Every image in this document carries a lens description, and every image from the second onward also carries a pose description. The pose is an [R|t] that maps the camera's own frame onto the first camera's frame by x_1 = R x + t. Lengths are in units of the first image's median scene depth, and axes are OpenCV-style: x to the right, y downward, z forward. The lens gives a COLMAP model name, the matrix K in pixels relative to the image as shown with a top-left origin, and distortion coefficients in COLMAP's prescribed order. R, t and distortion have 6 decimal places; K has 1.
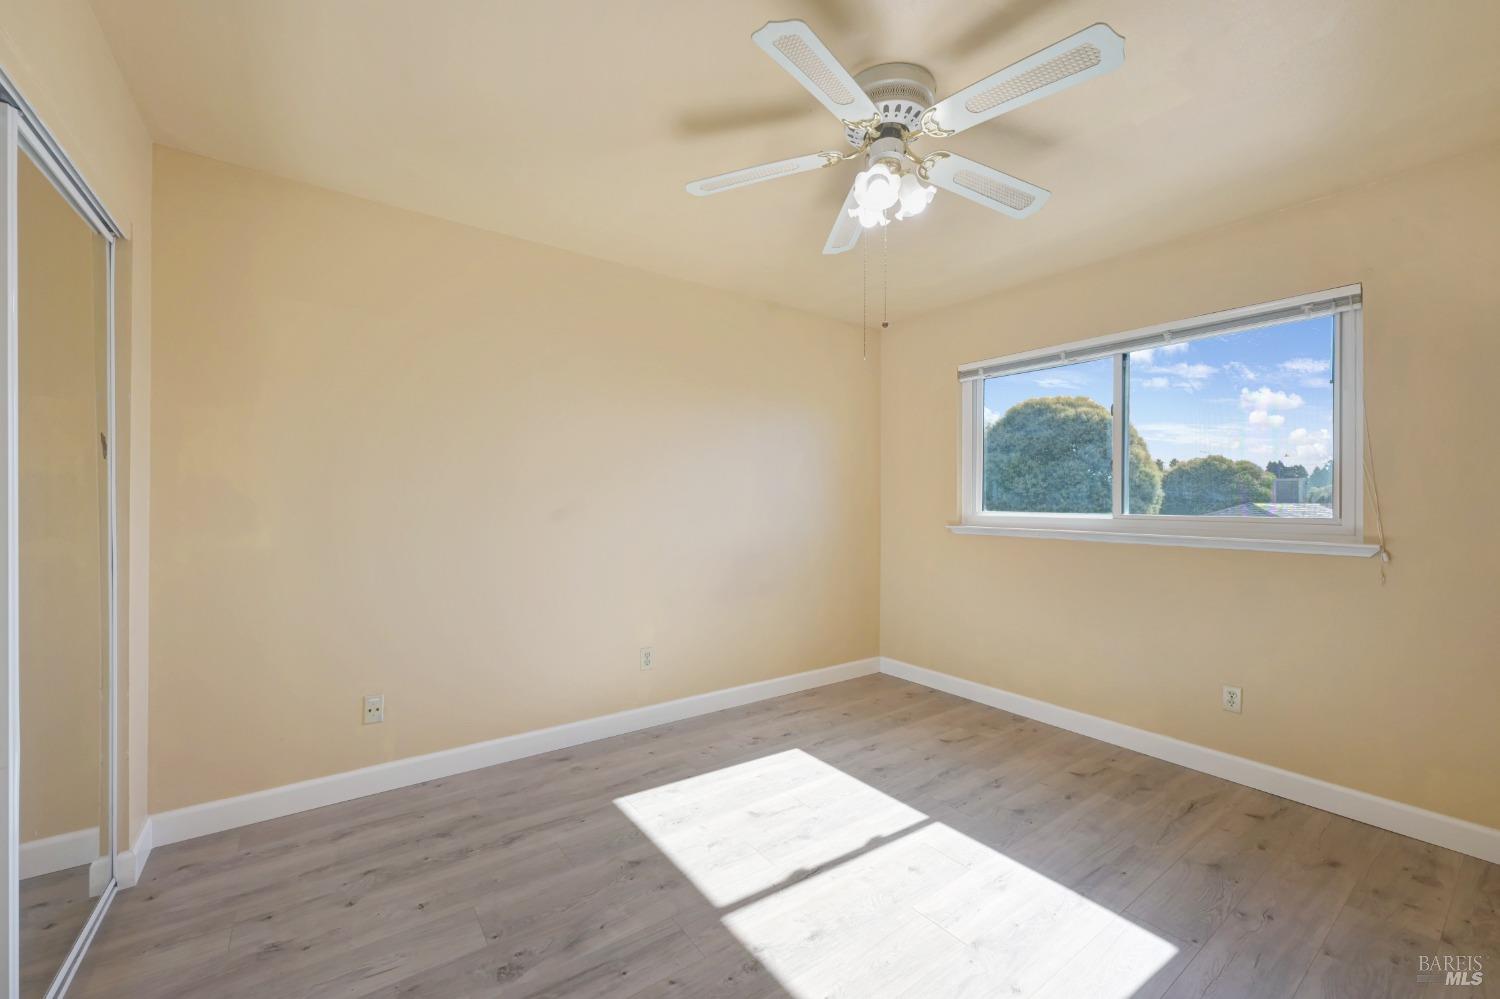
lens RADIAL K [[604.7, 0, 746.3], [0, 604.7, 500.8], [0, 0, 1]] dist [0.000440, -0.000202]
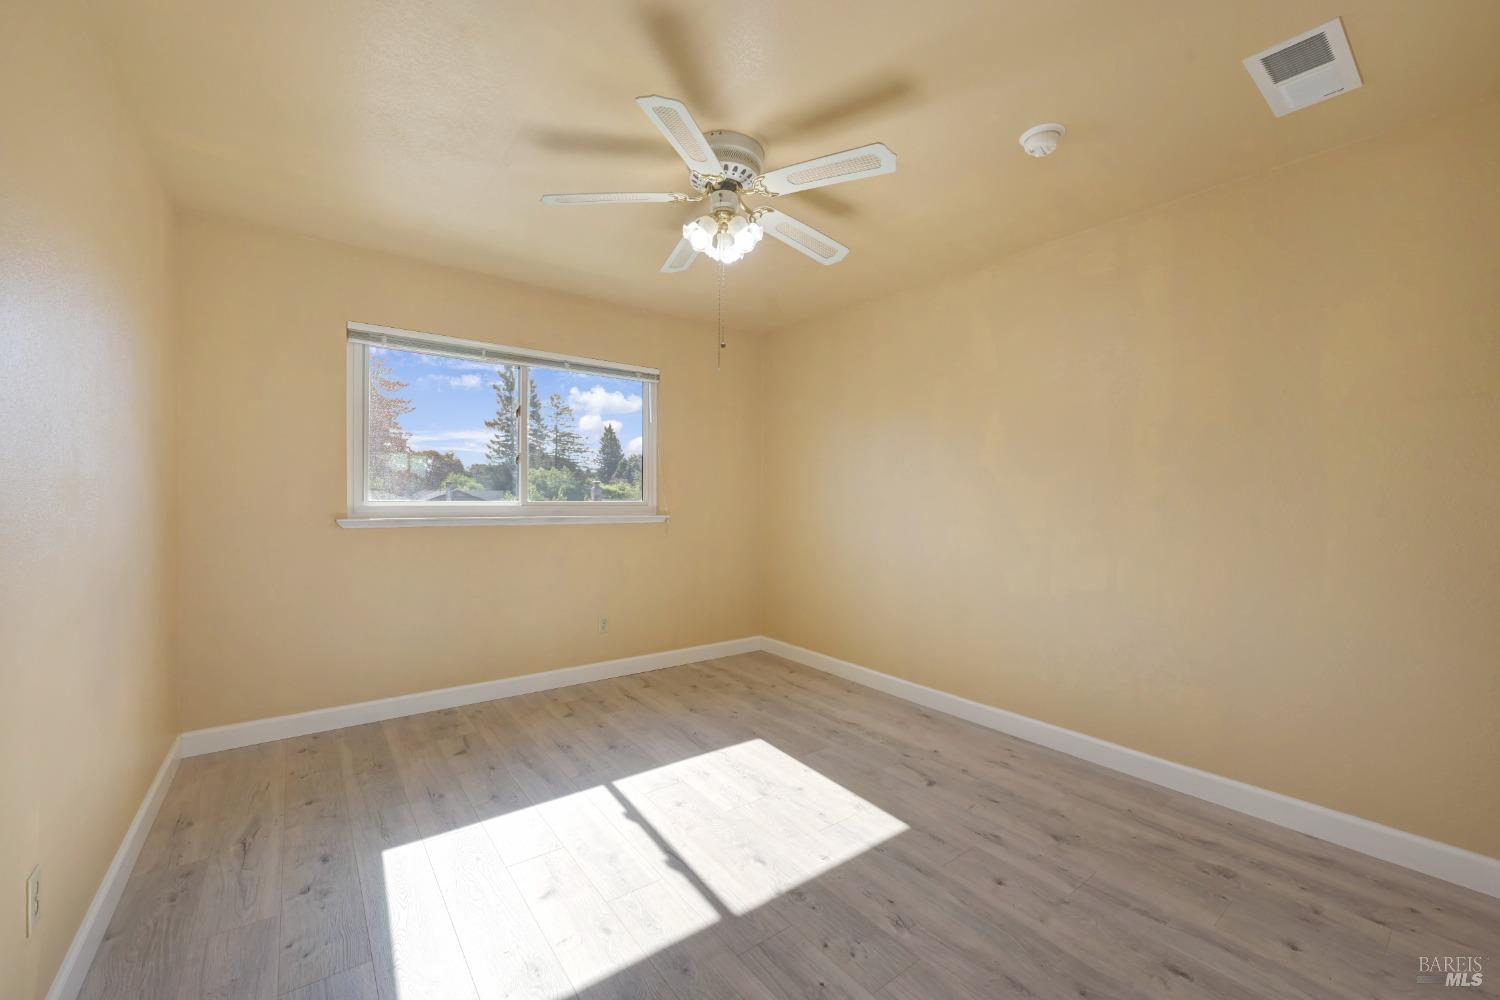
lens RADIAL K [[604.7, 0, 756.3], [0, 604.7, 499.3], [0, 0, 1]] dist [0.000440, -0.000202]
pose [[-0.040991, -0.013209, 0.999072, -0.633346], [-0.009405, 0.999873, 0.012833, -0.000917], [-0.999115, -0.008870, -0.041110, 0.634427]]
